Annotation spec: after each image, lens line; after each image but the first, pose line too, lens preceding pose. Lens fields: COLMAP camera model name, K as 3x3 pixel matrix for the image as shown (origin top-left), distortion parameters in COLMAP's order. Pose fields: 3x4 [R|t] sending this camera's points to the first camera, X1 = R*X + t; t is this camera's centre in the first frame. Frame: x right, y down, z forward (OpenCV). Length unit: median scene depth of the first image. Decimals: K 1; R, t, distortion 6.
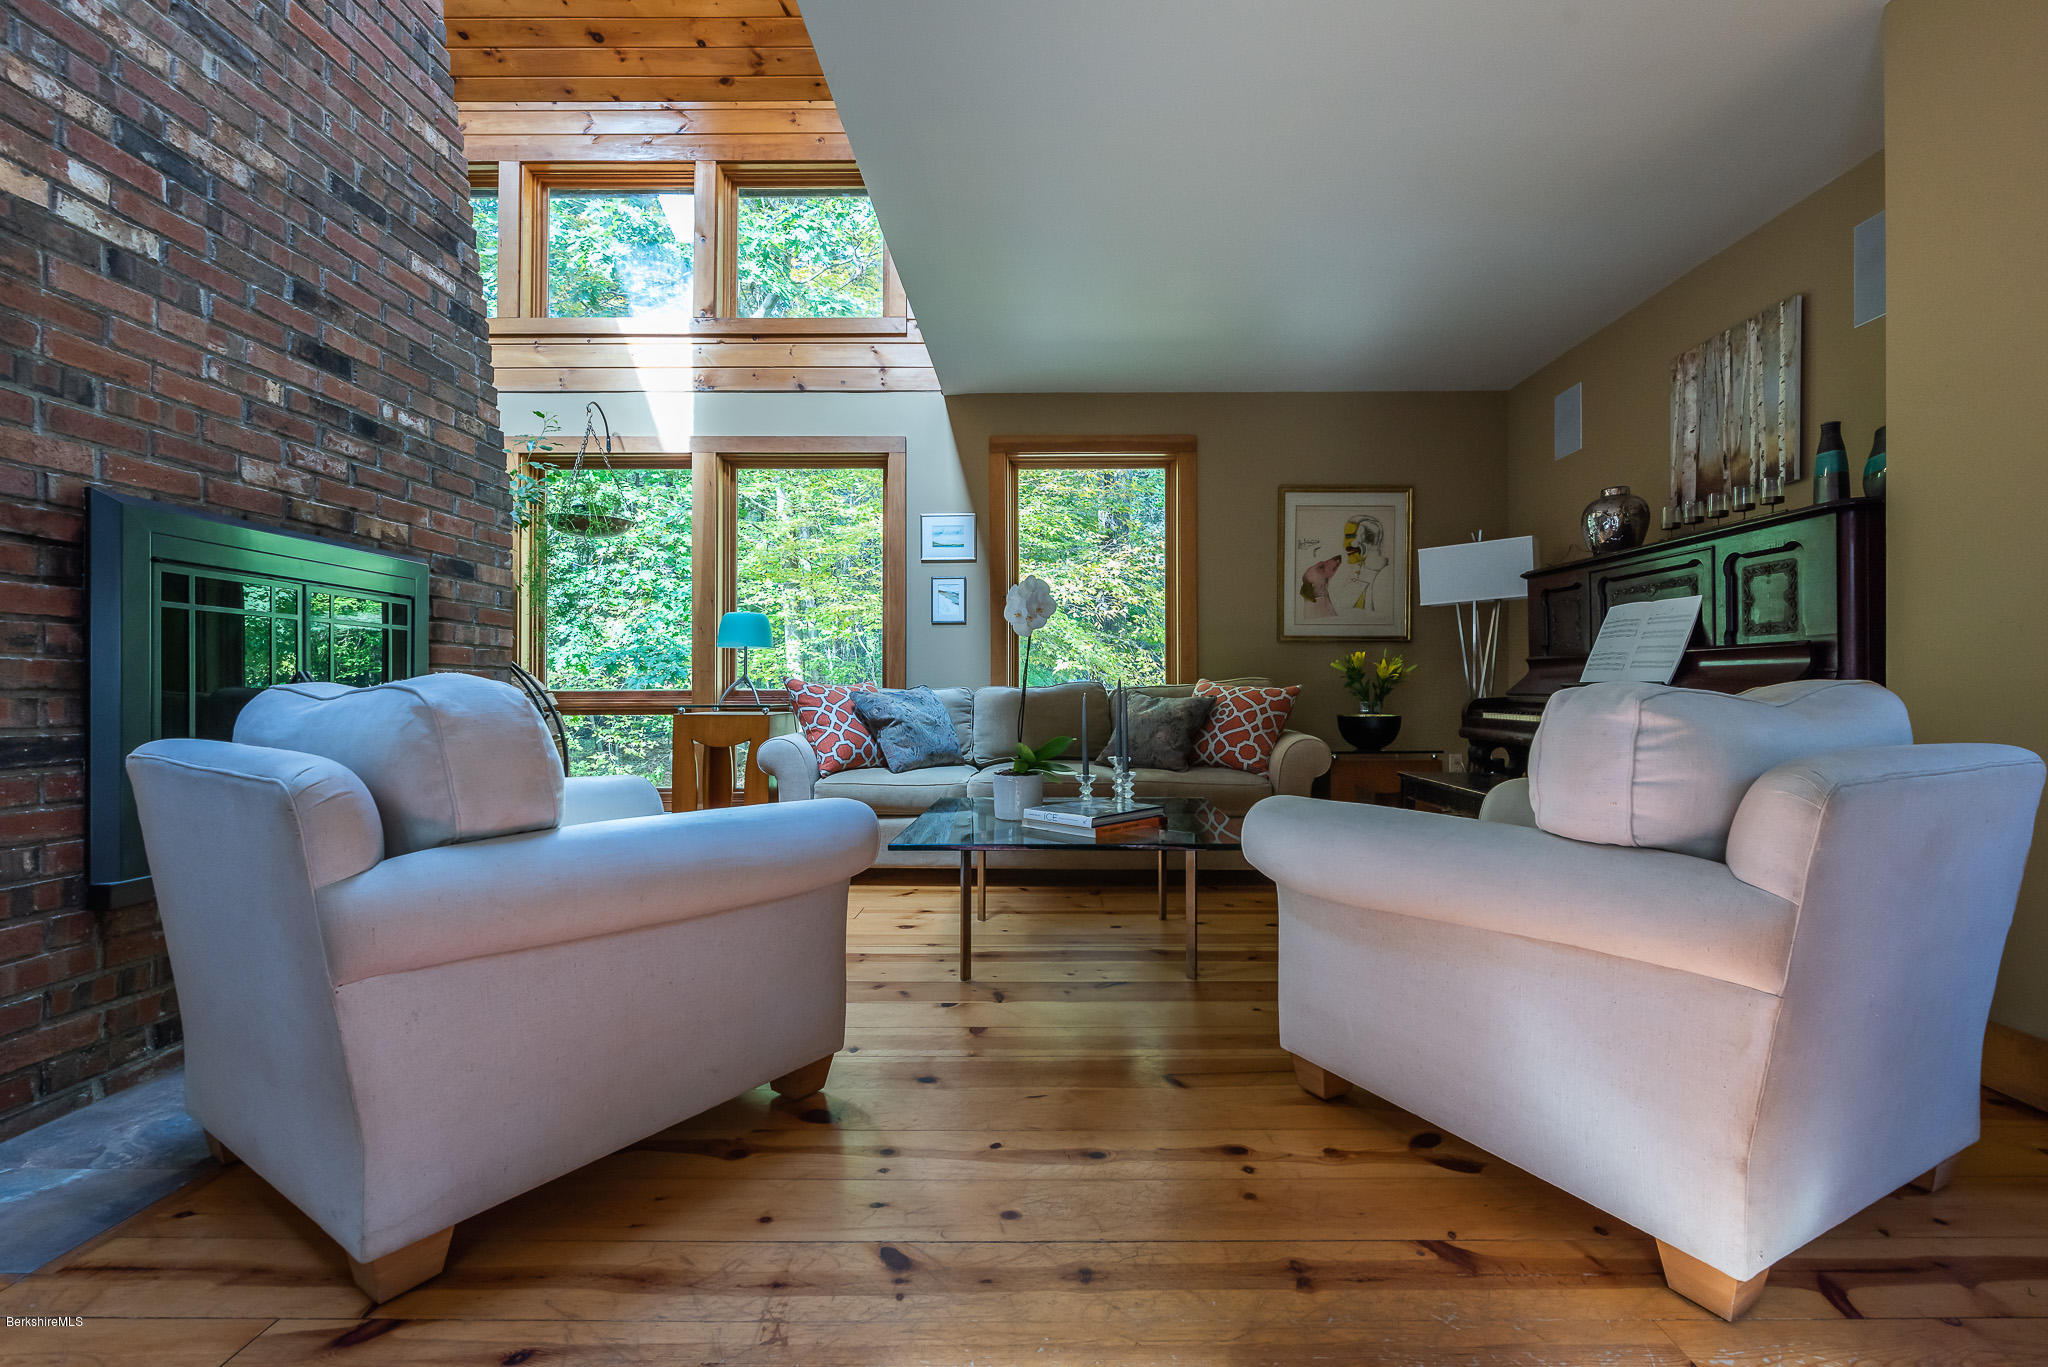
lens RADIAL K [[891.2, 0, 1042.5], [0, 891.2, 689.0], [0, 0, 1]] dist [-0.002283, -0.000266]
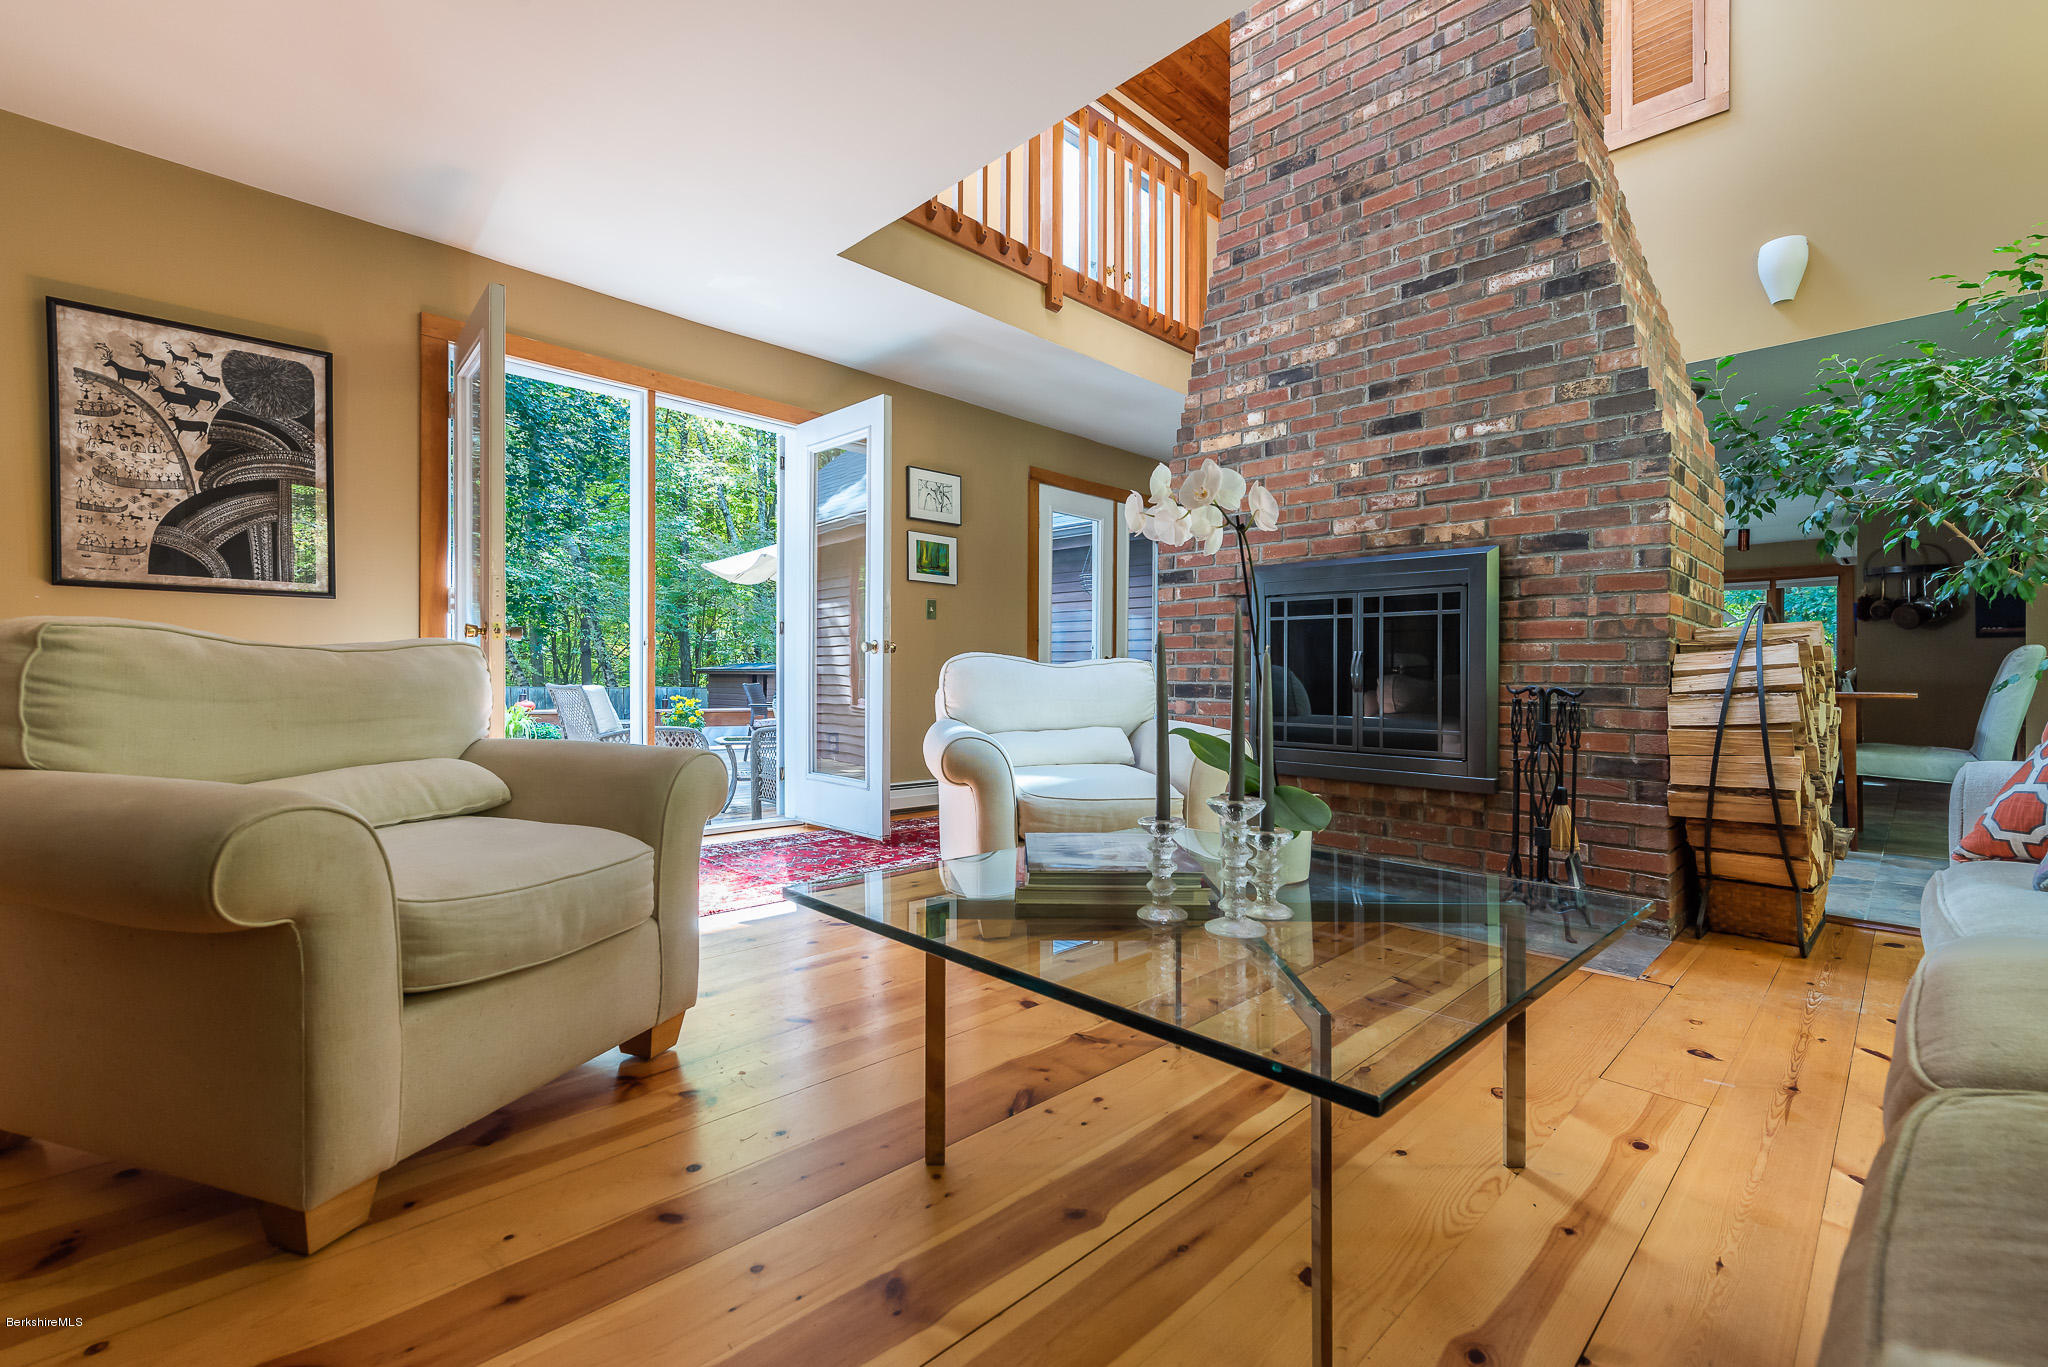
lens RADIAL K [[891.2, 0, 1034.8], [0, 891.2, 672.8], [0, 0, 1]] dist [-0.002283, -0.000266]
pose [[-0.699032, 0.001630, -0.715089, 0.571640], [-0.000393, 0.999996, 0.002663, 0.011556], [0.715090, 0.002143, -0.699029, 1.545874]]
